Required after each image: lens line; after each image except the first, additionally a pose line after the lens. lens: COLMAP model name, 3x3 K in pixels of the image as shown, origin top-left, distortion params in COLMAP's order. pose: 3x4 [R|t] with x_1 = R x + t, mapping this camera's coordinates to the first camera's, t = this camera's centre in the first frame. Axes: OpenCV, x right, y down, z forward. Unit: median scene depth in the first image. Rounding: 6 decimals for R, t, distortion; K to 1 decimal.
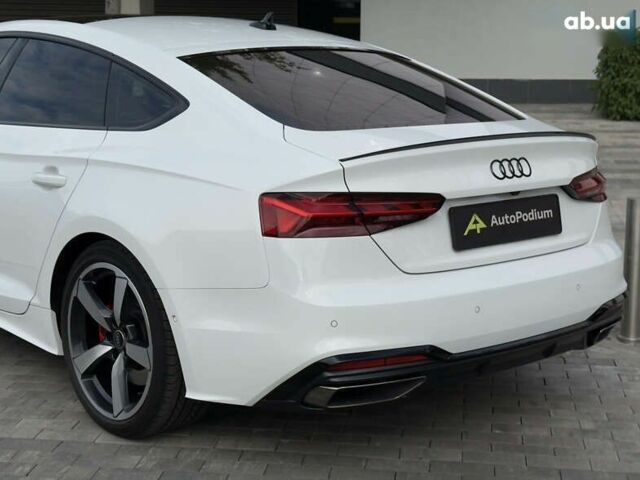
lens RADIAL K [[1102.8, 0, 324.7], [0, 1102.8, 237.7], [0, 0, 1]] dist [0.124552, 0.000000]
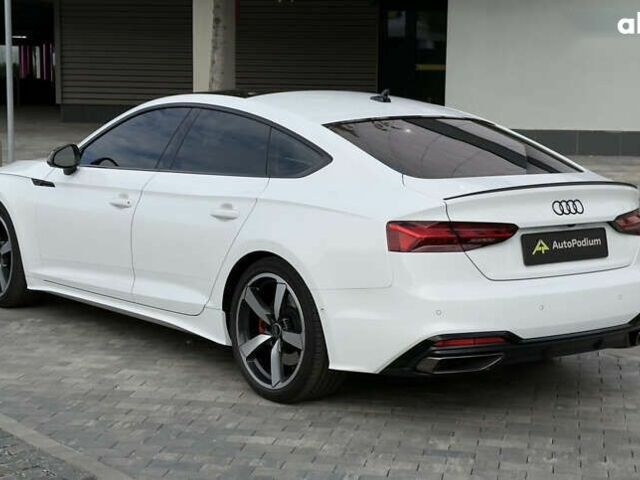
lens RADIAL K [[1102.8, 0, 320.1], [0, 1102.8, 228.3], [0, 0, 1]] dist [0.124552, 0.000000]
pose [[0.996530, 0.014104, -0.082026, -0.023620], [-0.018615, 0.998340, -0.054498, 0.041412], [0.081121, 0.055836, 0.995139, -0.370038]]
